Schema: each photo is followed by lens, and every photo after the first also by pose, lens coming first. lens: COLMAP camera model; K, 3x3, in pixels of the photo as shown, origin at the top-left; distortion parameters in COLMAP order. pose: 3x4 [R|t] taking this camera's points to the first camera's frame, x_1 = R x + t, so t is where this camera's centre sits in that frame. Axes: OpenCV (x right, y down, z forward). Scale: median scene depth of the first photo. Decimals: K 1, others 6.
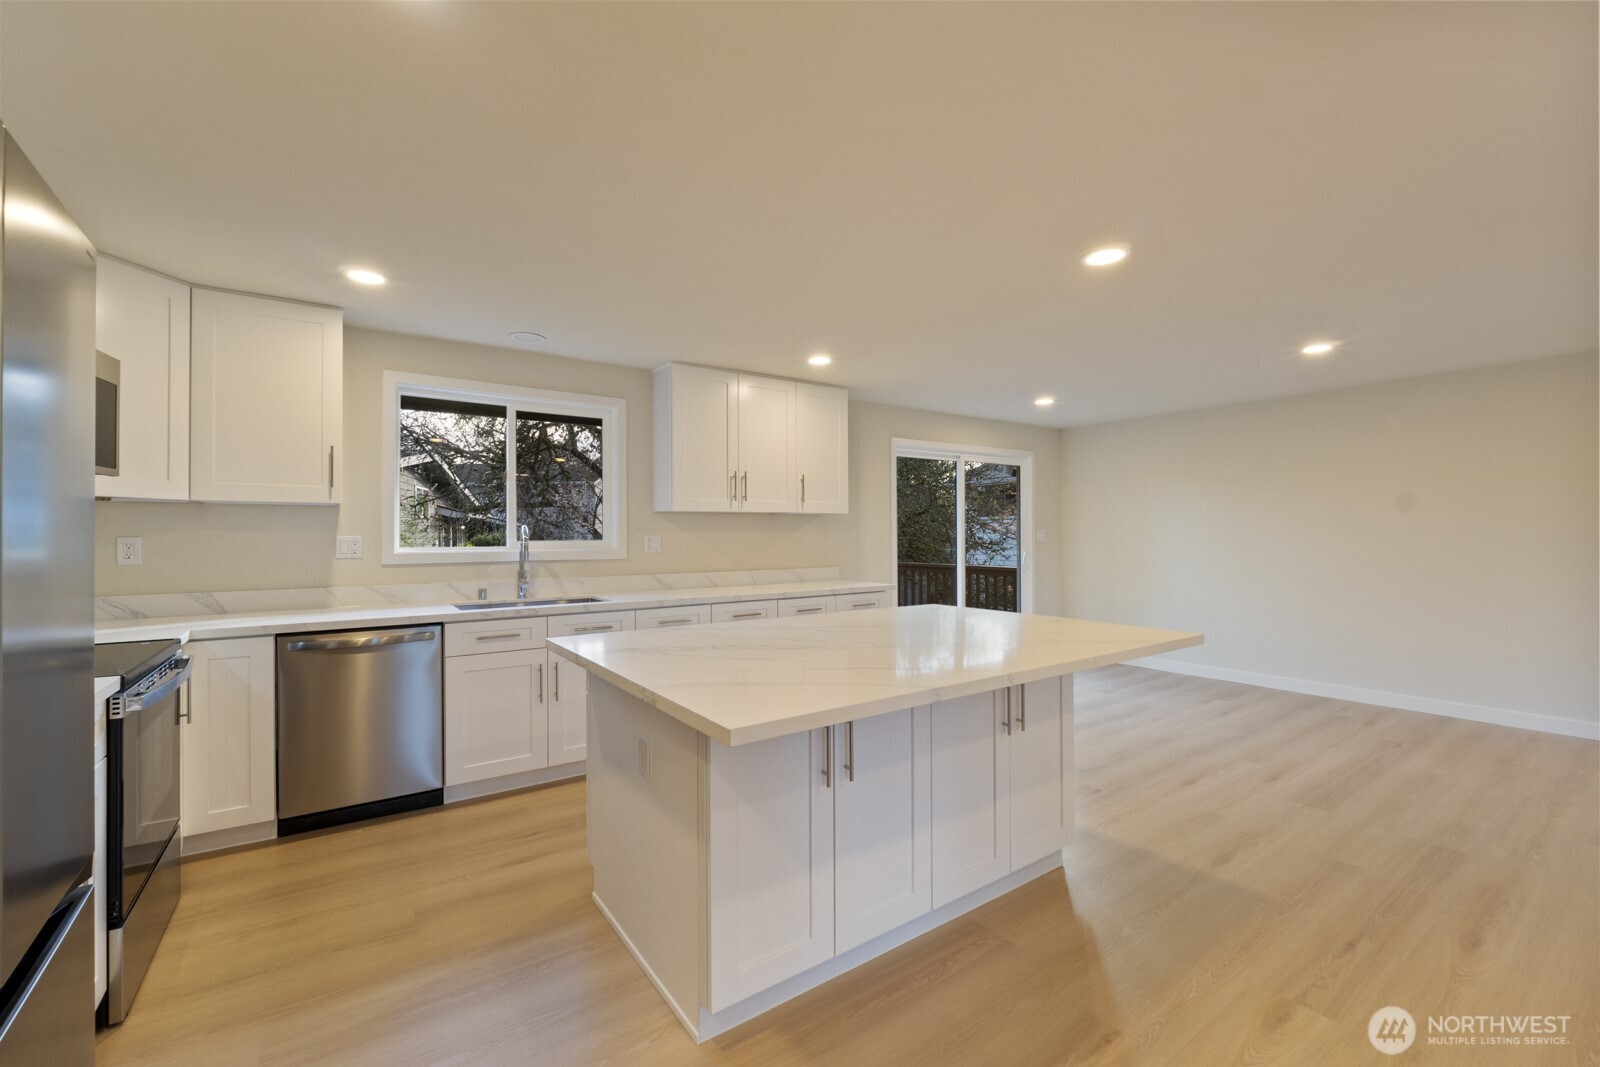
lens RADIAL K [[668.9, 0, 794.8], [0, 668.9, 534.4], [0, 0, 1]] dist [-0.002950, -0.001232]
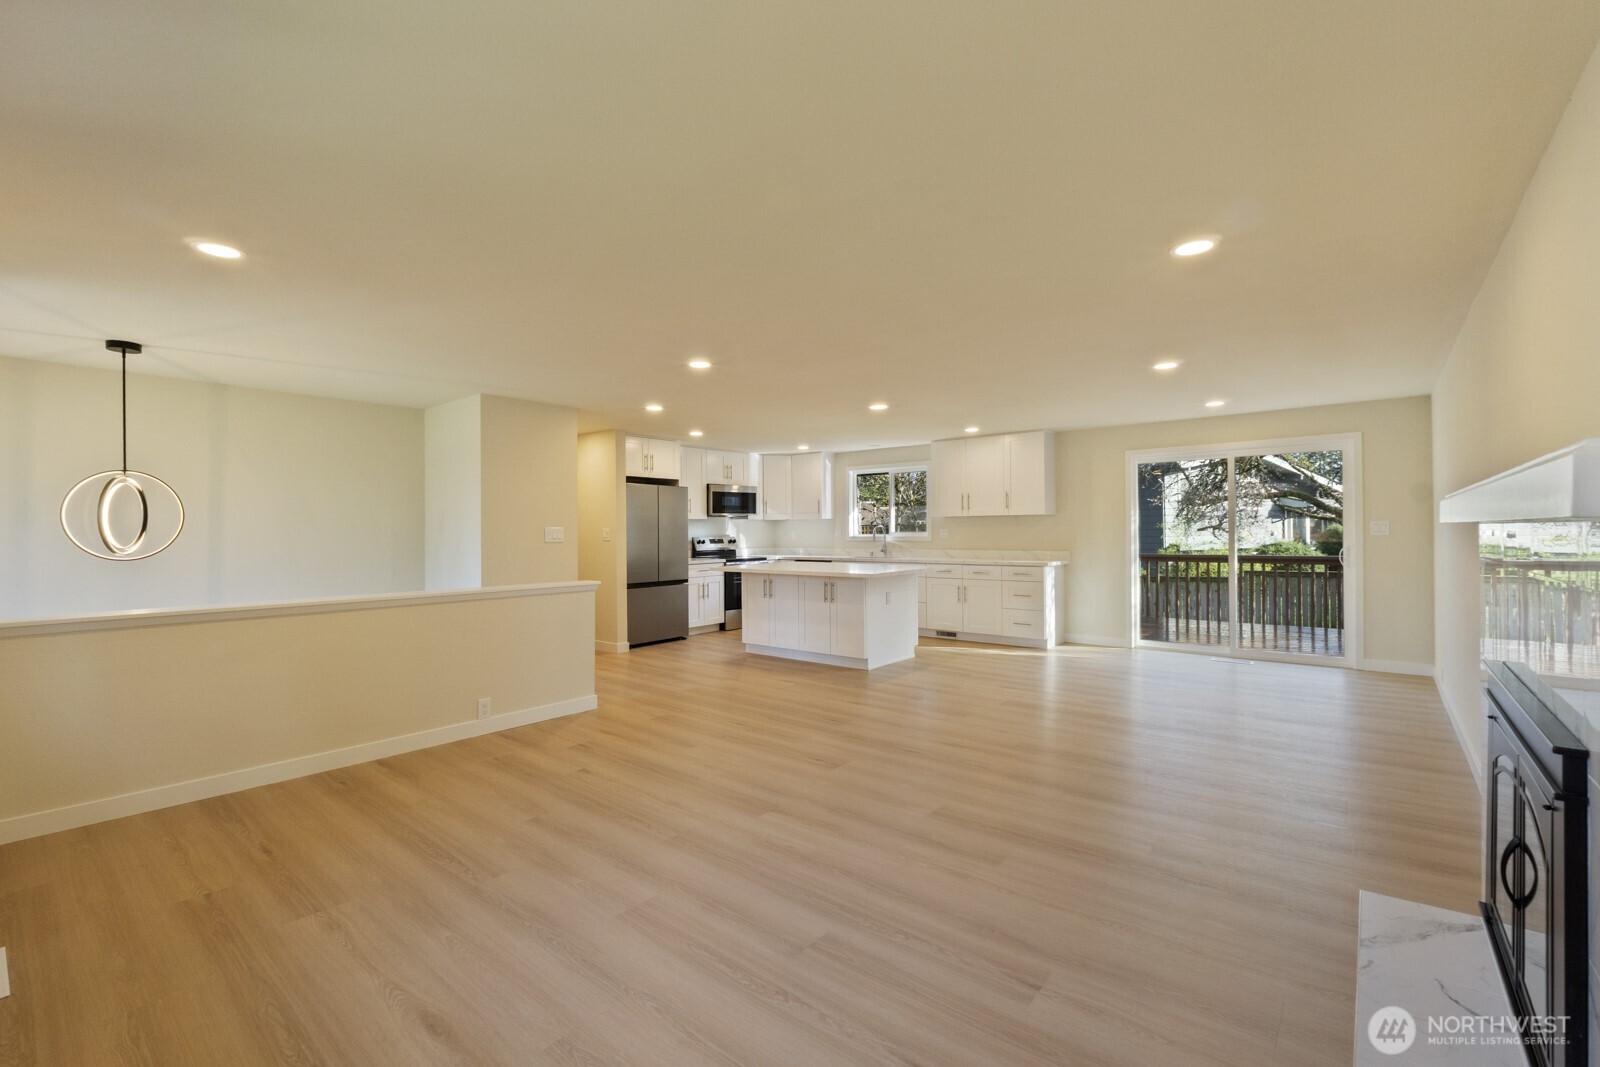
lens RADIAL K [[668.9, 0, 790.7], [0, 668.9, 527.9], [0, 0, 1]] dist [-0.002950, -0.001232]
pose [[0.238328, -0.003558, -0.971178, 1.664691], [0.005270, 0.999983, -0.002370, -0.000557], [0.971171, -0.004553, 0.238342, 0.121948]]
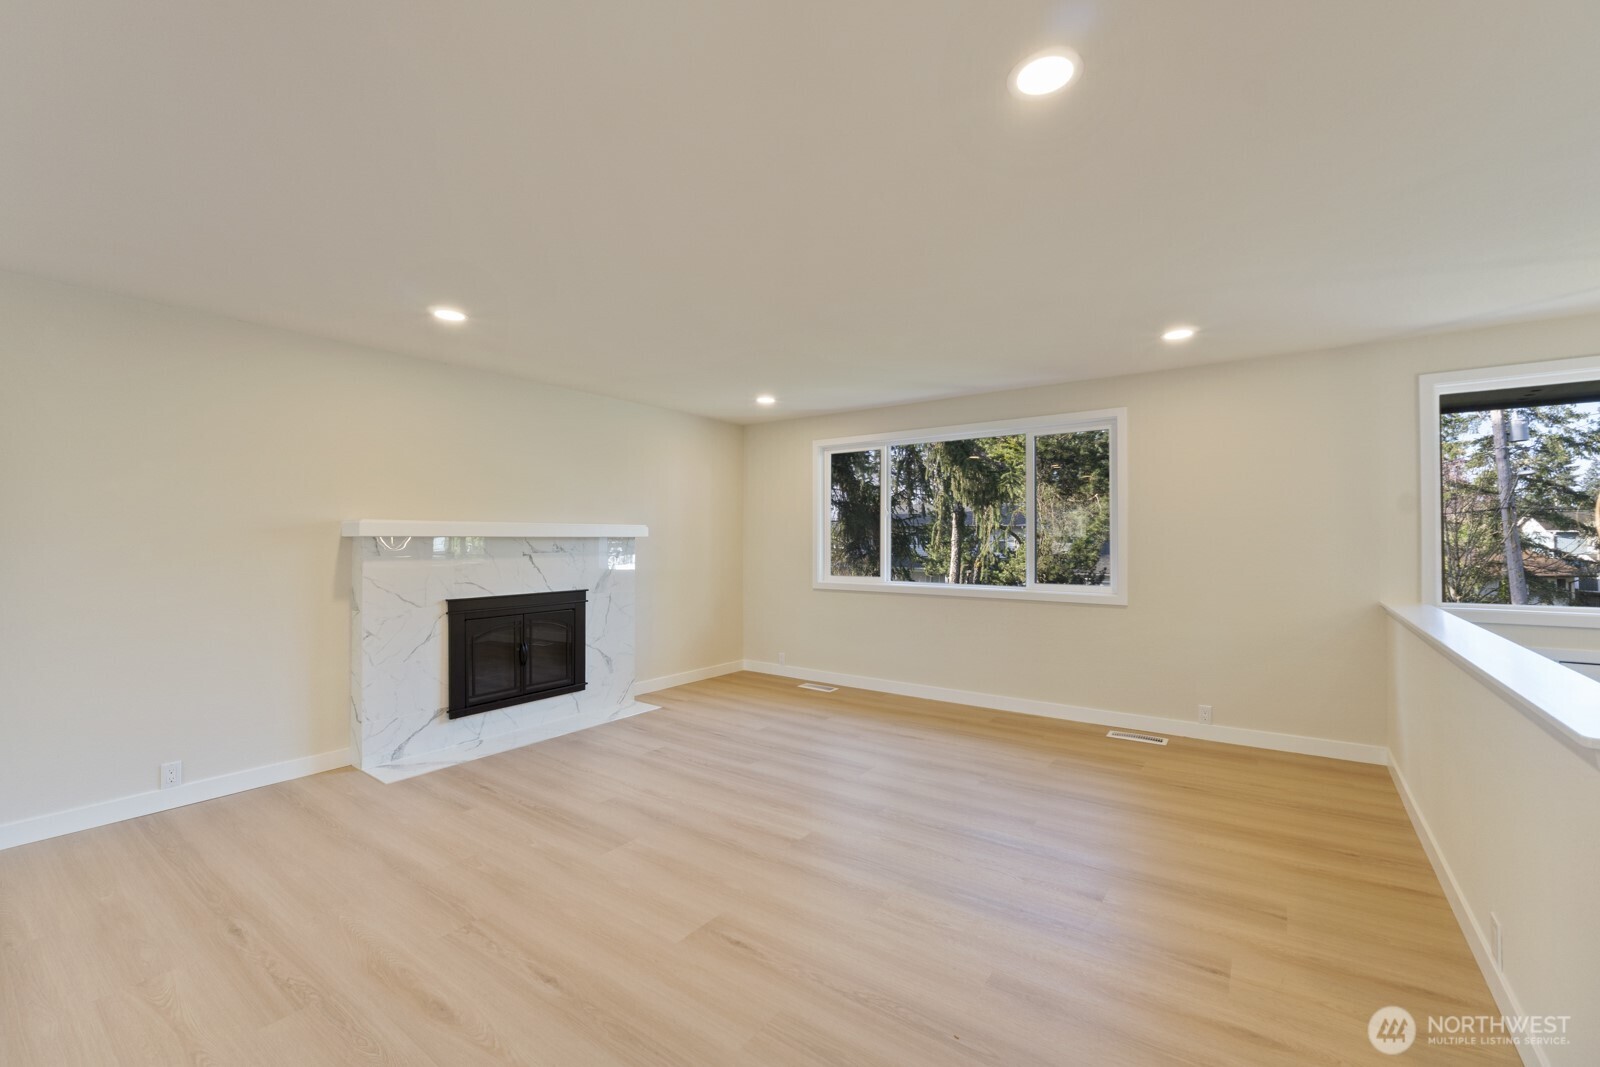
lens RADIAL K [[668.9, 0, 828.3], [0, 668.9, 534.0], [0, 0, 1]] dist [-0.002950, -0.001232]
pose [[-0.346154, 0.010057, 0.938124, 0.287973], [0.001323, 0.999947, -0.010232, 0.003770], [-0.938177, -0.002301, -0.346148, 0.483414]]
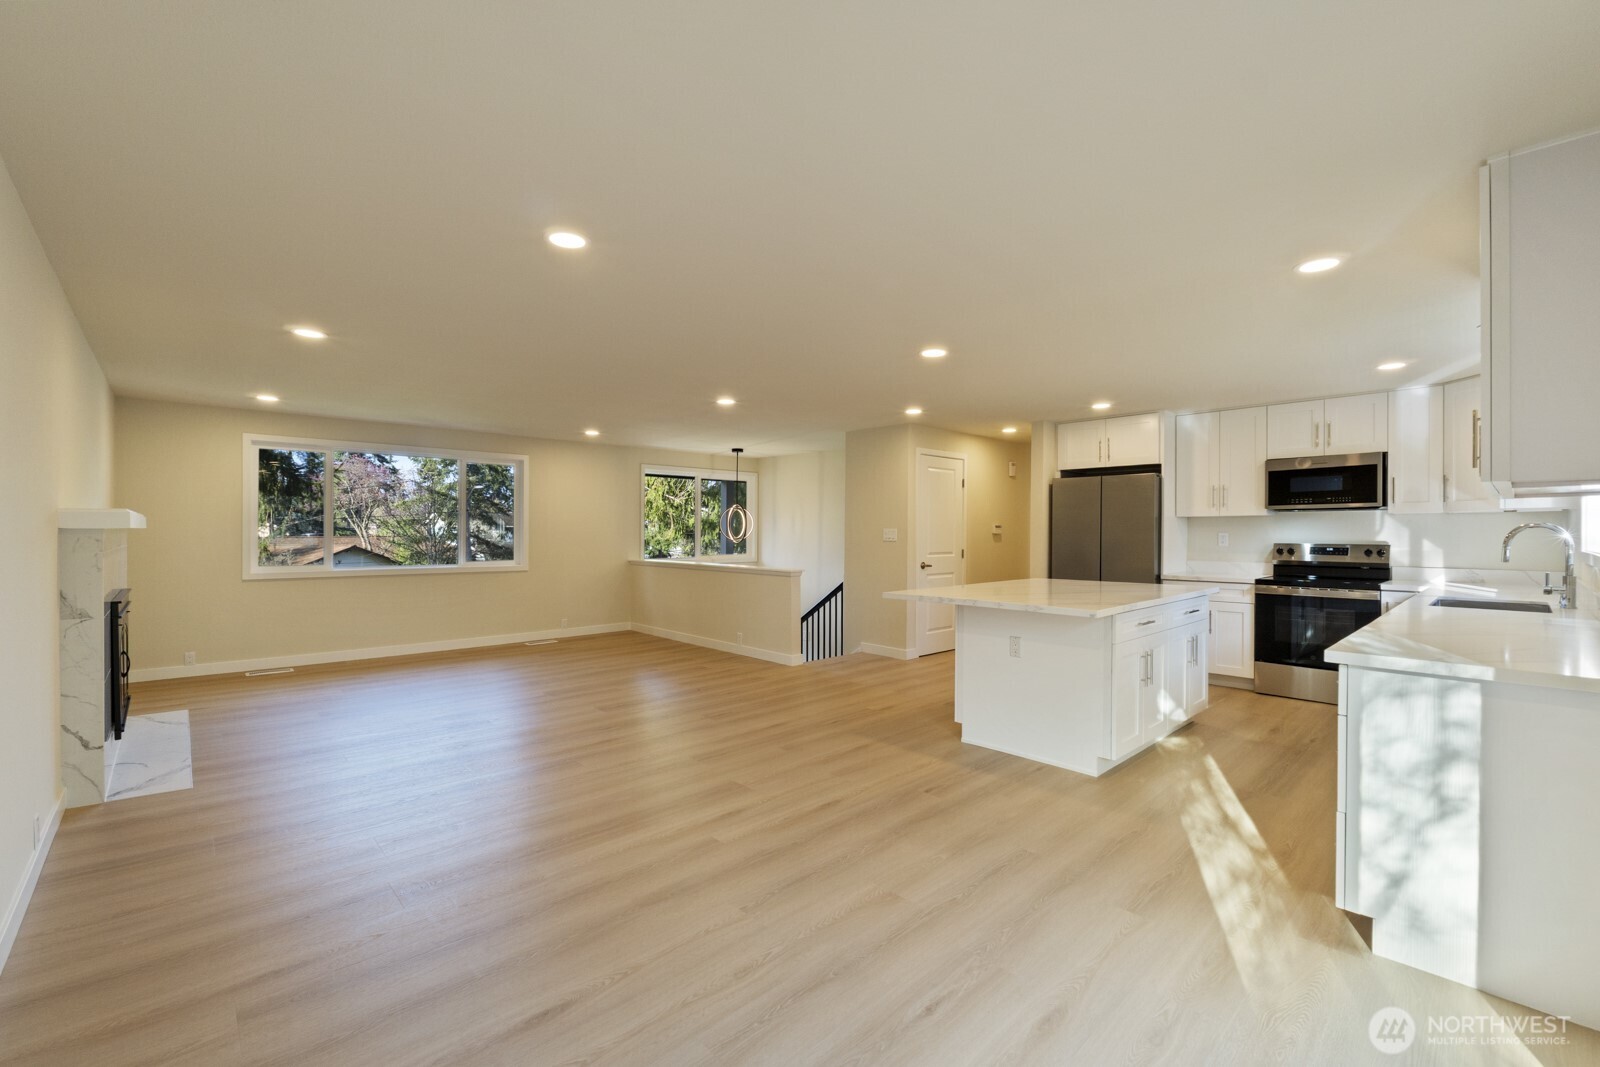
lens RADIAL K [[668.9, 0, 802.8], [0, 668.9, 536.0], [0, 0, 1]] dist [-0.002950, -0.001232]
pose [[-0.989312, 0.000584, -0.145816, 0.643852], [-0.000655, 0.999964, 0.008451, -0.003192], [0.145816, 0.008456, -0.989276, 1.608260]]
